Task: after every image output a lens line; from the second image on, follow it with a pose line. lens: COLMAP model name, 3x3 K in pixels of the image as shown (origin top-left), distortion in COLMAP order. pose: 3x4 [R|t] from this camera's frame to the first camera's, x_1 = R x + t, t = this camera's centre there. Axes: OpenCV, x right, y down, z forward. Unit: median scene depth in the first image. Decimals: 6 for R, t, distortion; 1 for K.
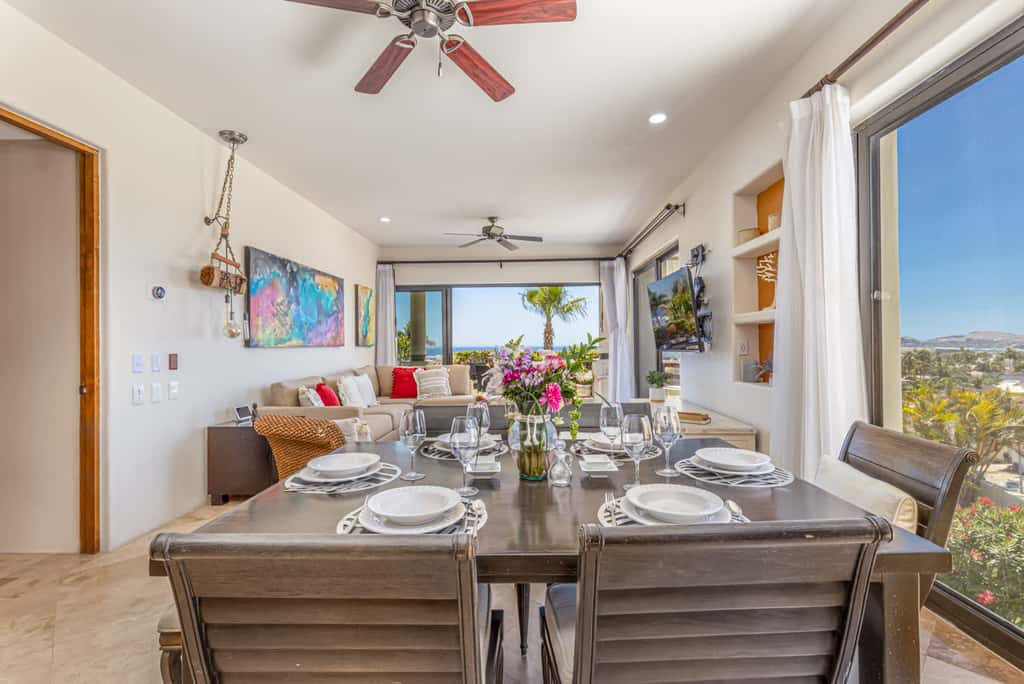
lens RADIAL K [[465.3, 0, 512.1], [0, 465.3, 339.8], [0, 0, 1]] dist [-0.000330, -0.000167]
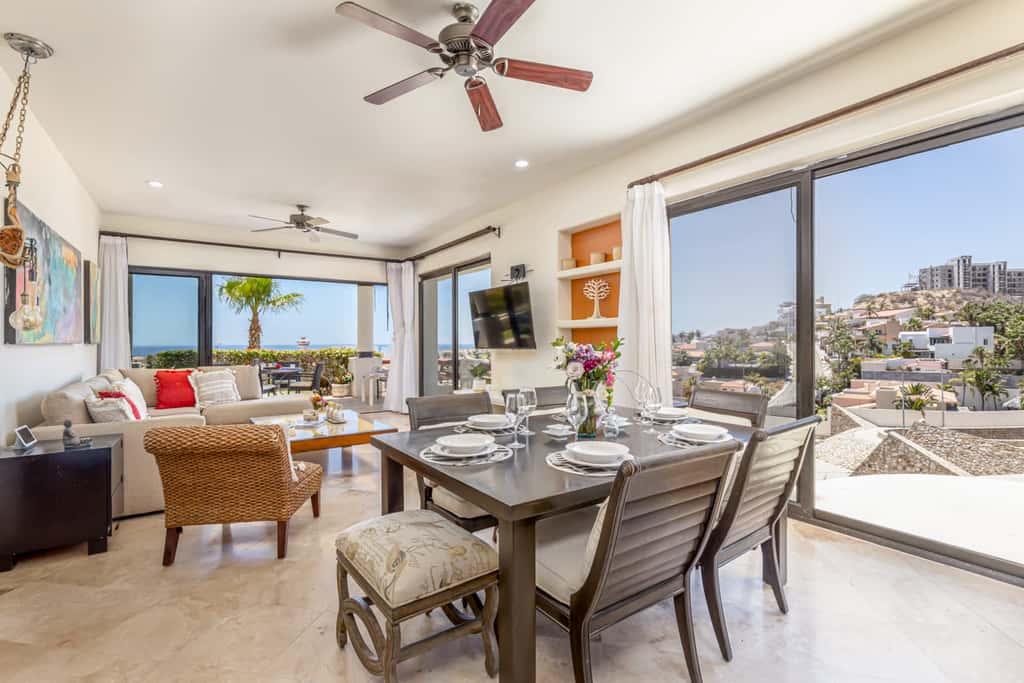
lens RADIAL K [[469.2, 0, 508.8], [0, 469.2, 338.4], [0, 0, 1]] dist [0.000511, -0.000207]
pose [[0.806647, 0.010341, 0.590943, -0.311234], [-0.010276, 0.999941, -0.003471, 0.001576], [-0.590944, -0.003273, 0.806706, -0.003123]]
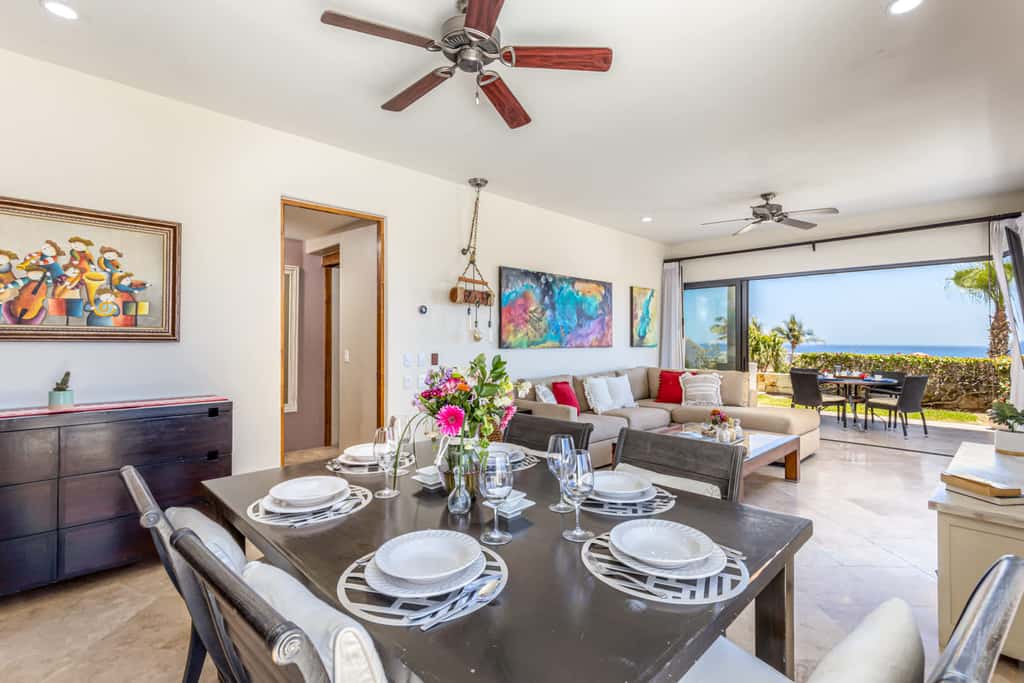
lens RADIAL K [[466.2, 0, 512.0], [0, 466.2, 341.5], [0, 0, 1]] dist [0.010809, -0.000083]
pose [[0.717389, 0.013660, -0.696539, 0.255710], [-0.003649, 0.999868, 0.015851, -0.018201], [0.696664, -0.008829, 0.717344, 0.110985]]
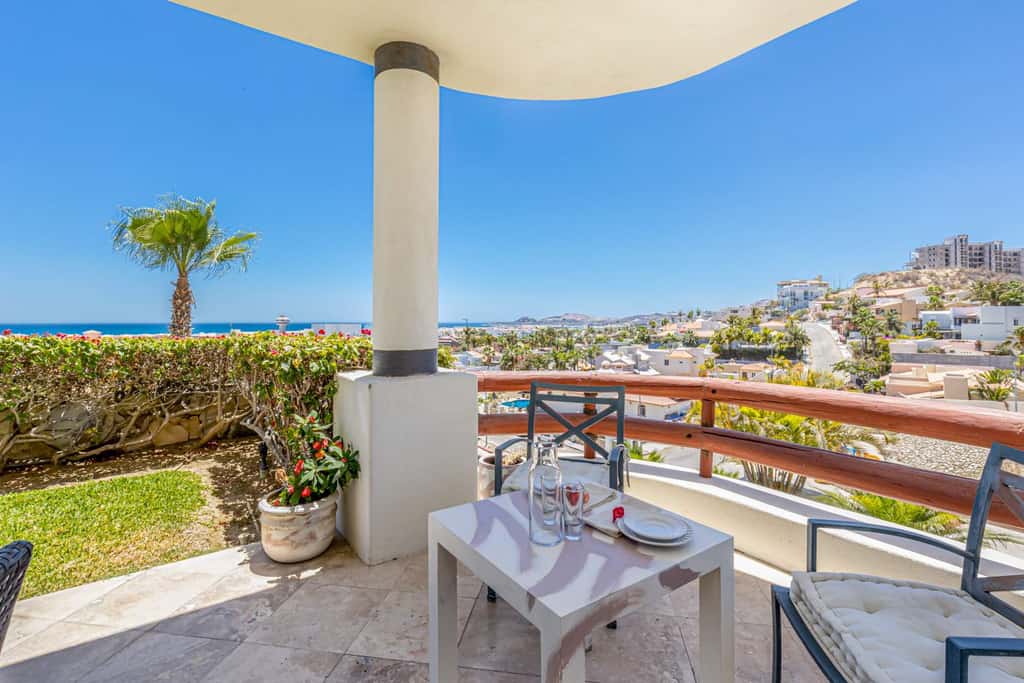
lens RADIAL K [[474.2, 0, 509.0], [0, 474.2, 312.2], [0, 0, 1]] dist [0.000165, -0.000172]
pose [[0.787769, 0.019712, 0.615655, 0.201096], [-0.013818, 0.999802, -0.014330, 0.026622], [-0.615815, 0.002781, 0.787886, 1.653550]]
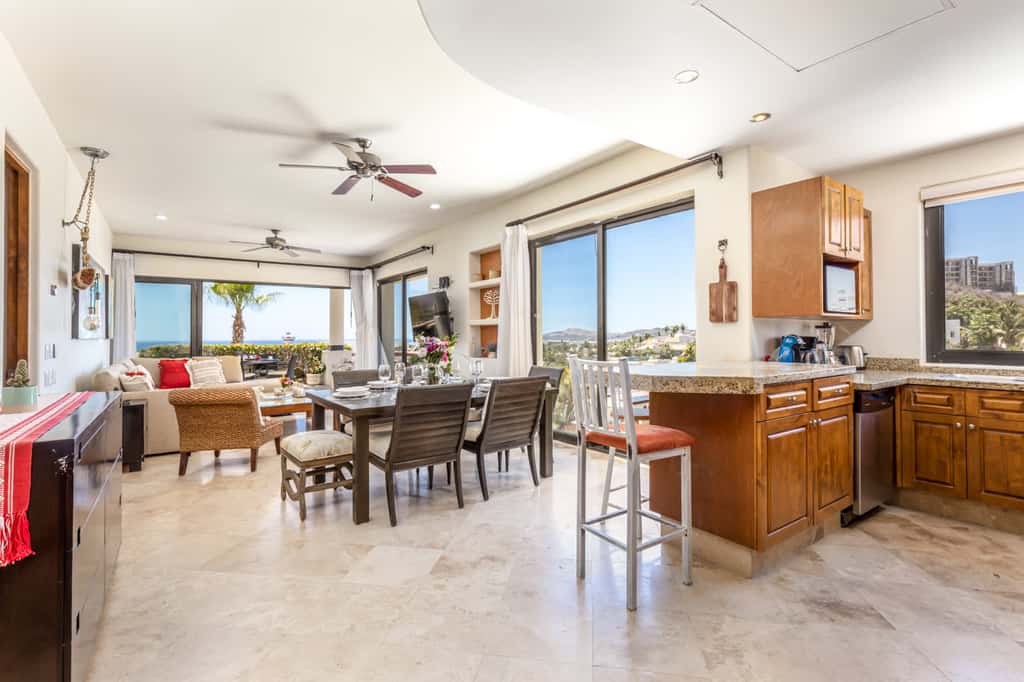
lens RADIAL K [[471.4, 0, 510.3], [0, 471.4, 326.2], [0, 0, 1]] dist [-0.000093, -0.000019]
pose [[0.790377, 0.015606, 0.612422, -0.359801], [-0.006050, 0.999826, -0.017670, -0.000037], [-0.612591, 0.010261, 0.790334, -0.373261]]
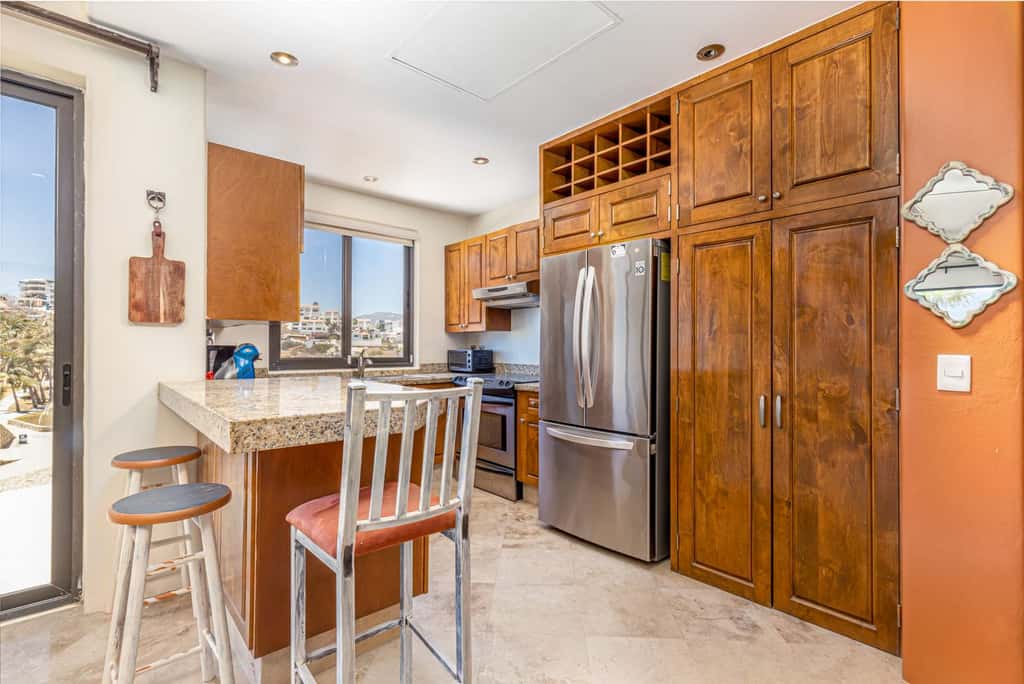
lens RADIAL K [[473.2, 0, 513.8], [0, 473.2, 344.6], [0, 0, 1]] dist [0.000235, -0.000264]
pose [[-0.693724, 0.008031, 0.720196, -0.231173], [-0.002724, 0.999901, -0.013773, 0.005674], [-0.720236, -0.011517, -0.693634, 0.048959]]
